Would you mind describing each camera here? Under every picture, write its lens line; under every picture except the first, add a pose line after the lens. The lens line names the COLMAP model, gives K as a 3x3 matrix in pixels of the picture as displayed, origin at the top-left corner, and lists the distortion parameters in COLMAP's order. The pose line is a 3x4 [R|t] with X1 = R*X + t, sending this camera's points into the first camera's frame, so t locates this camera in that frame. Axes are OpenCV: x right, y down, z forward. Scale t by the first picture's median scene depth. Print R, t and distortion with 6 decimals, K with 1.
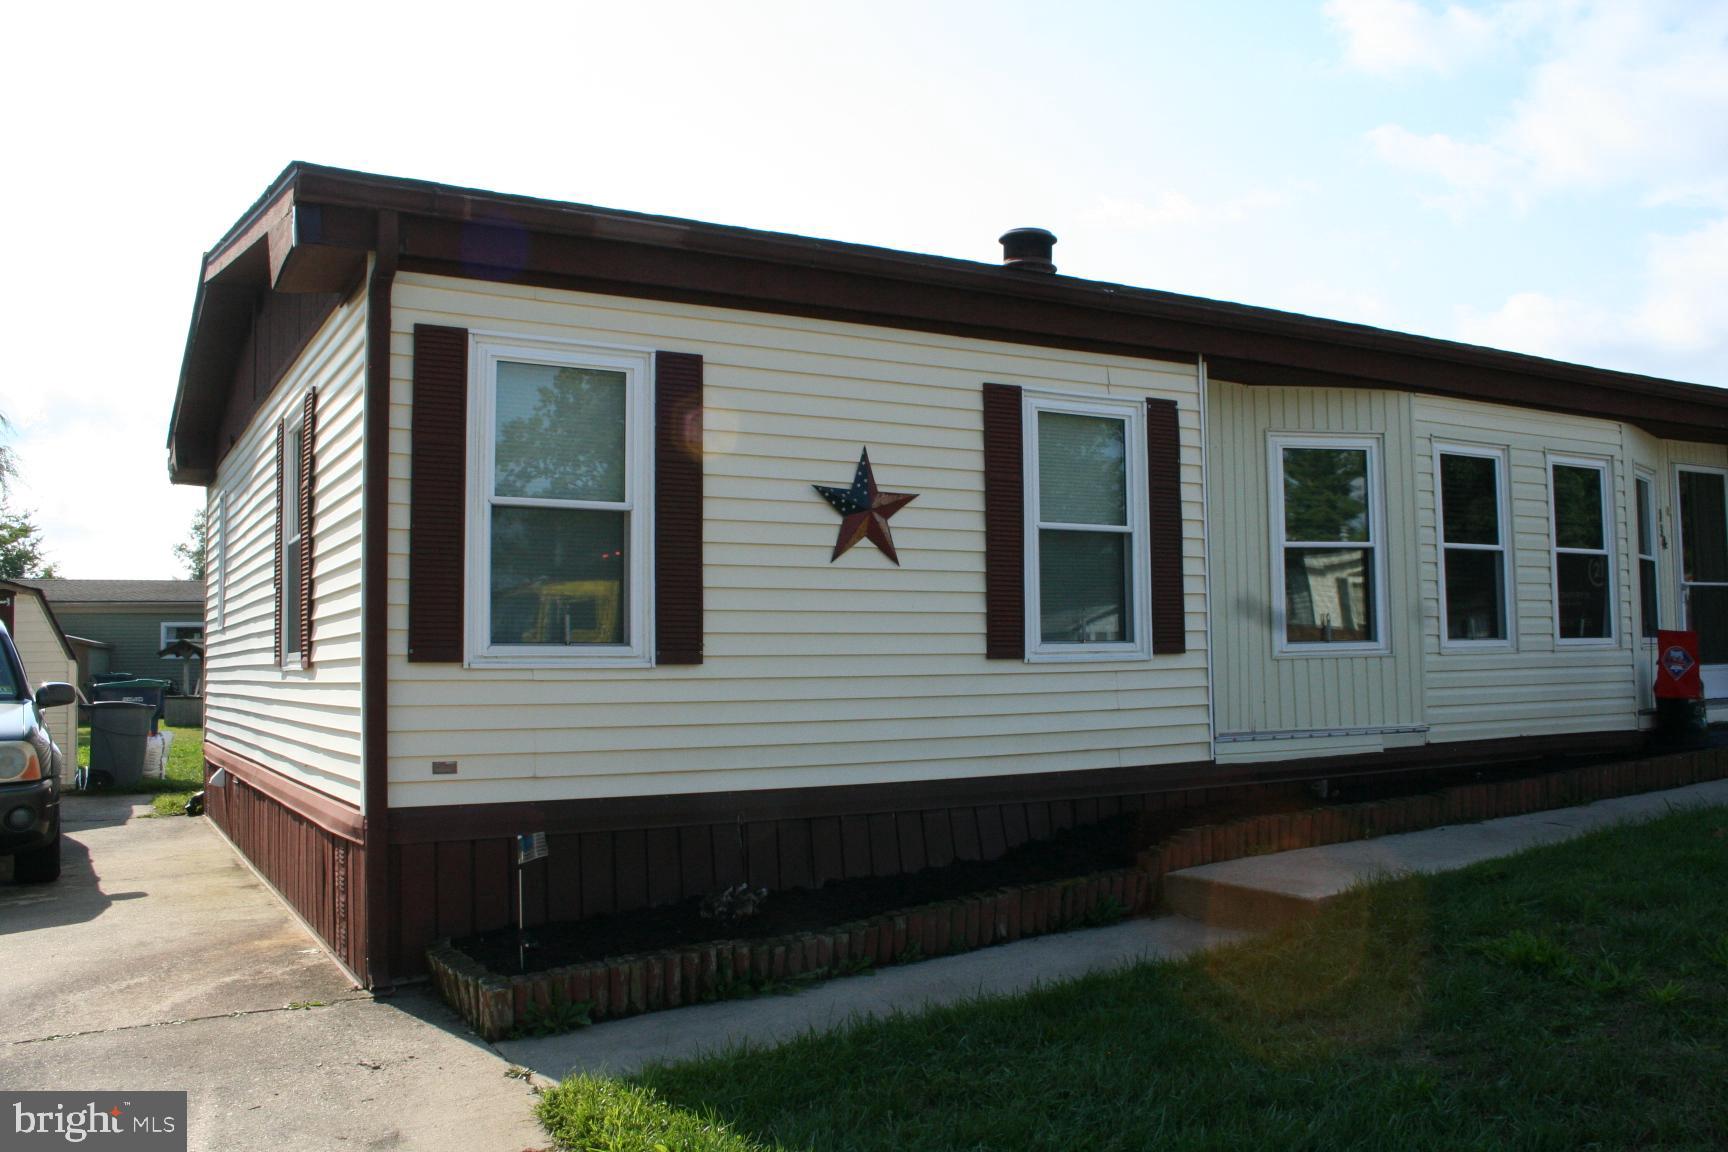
lens RADIAL K [[1453.9, 0, 902.9], [0, 1453.9, 568.5], [0, 0, 1]] dist [-0.153357, 0.129925]
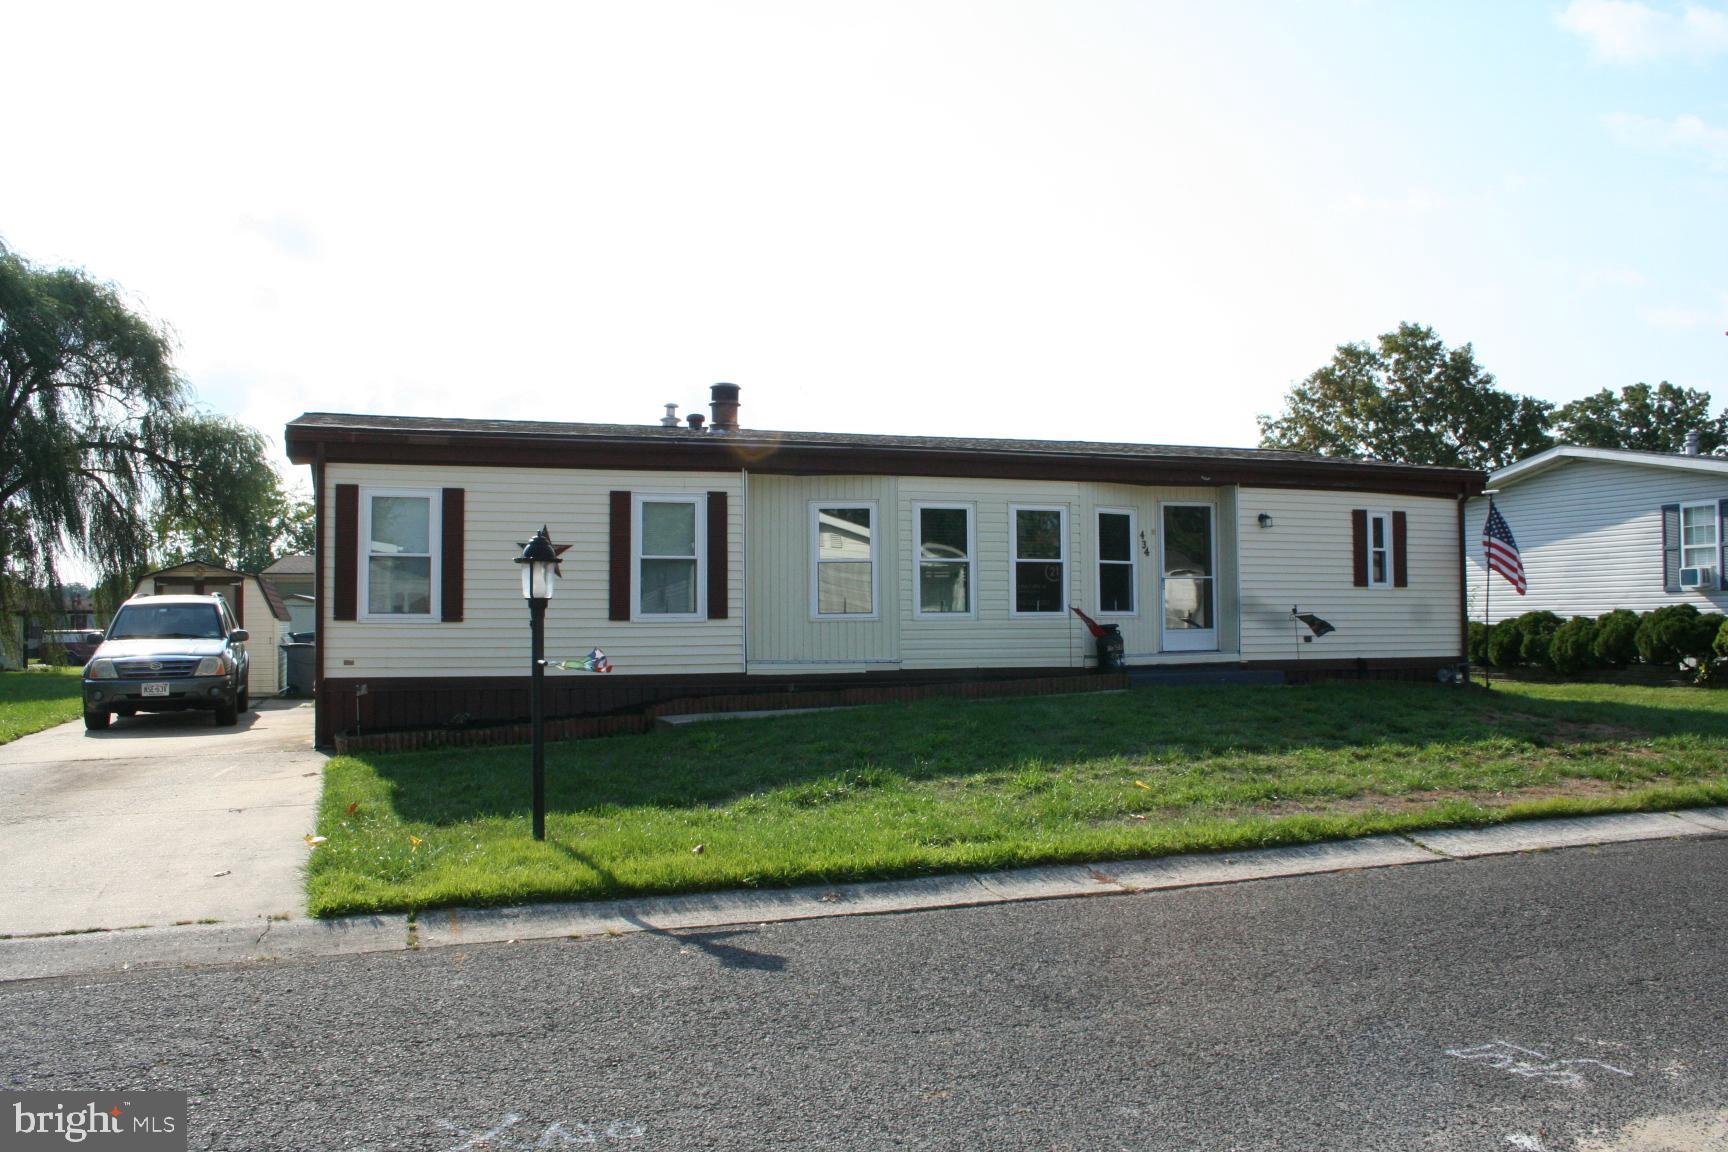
lens RADIAL K [[1430.4, 0, 889.1], [0, 1430.4, 580.4], [0, 0, 1]] dist [-0.150527, 0.124490]
pose [[0.978829, -0.002440, -0.204665, 1.027663], [0.008614, 0.999534, 0.029282, -0.063125], [0.204498, -0.030425, 0.978394, -1.115273]]
